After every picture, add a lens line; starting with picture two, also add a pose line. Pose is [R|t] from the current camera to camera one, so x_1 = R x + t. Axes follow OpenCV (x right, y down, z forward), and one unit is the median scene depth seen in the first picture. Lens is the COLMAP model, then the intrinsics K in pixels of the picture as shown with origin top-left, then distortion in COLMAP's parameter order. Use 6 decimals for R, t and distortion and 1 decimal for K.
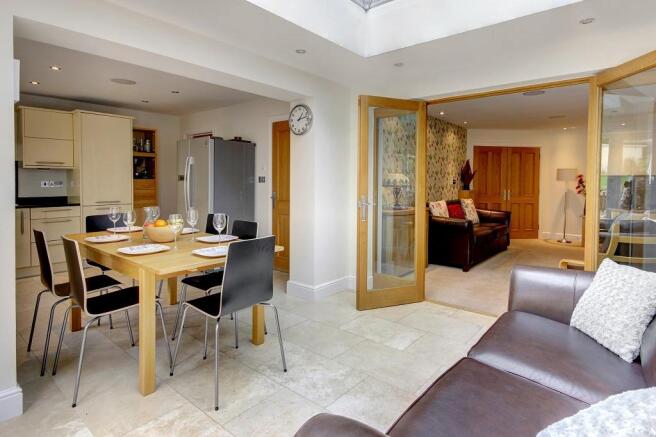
lens RADIAL K [[357.1, 0, 328.7], [0, 357.1, 185.5], [0, 0, 1]] dist [-0.000254, -0.000075]
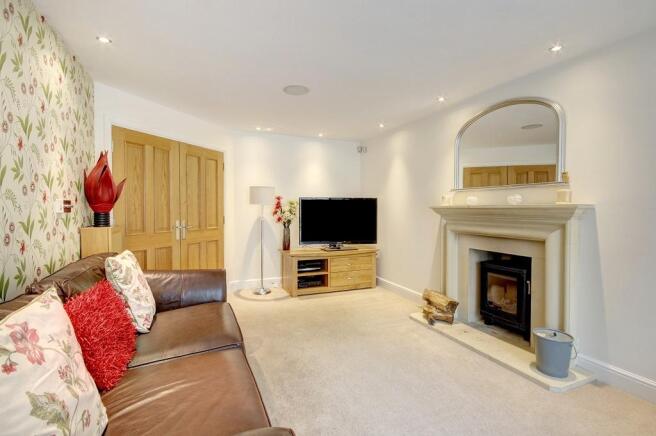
lens RADIAL K [[300.3, 0, 328.0], [0, 300.3, 218.0], [0, 0, 1]] dist [0.001104, -0.000094]
pose [[0.433499, -0.036932, 0.900397, 0.189332], [0.012779, 0.999311, 0.034836, -0.005426], [-0.901063, -0.003596, 0.433673, 0.619954]]
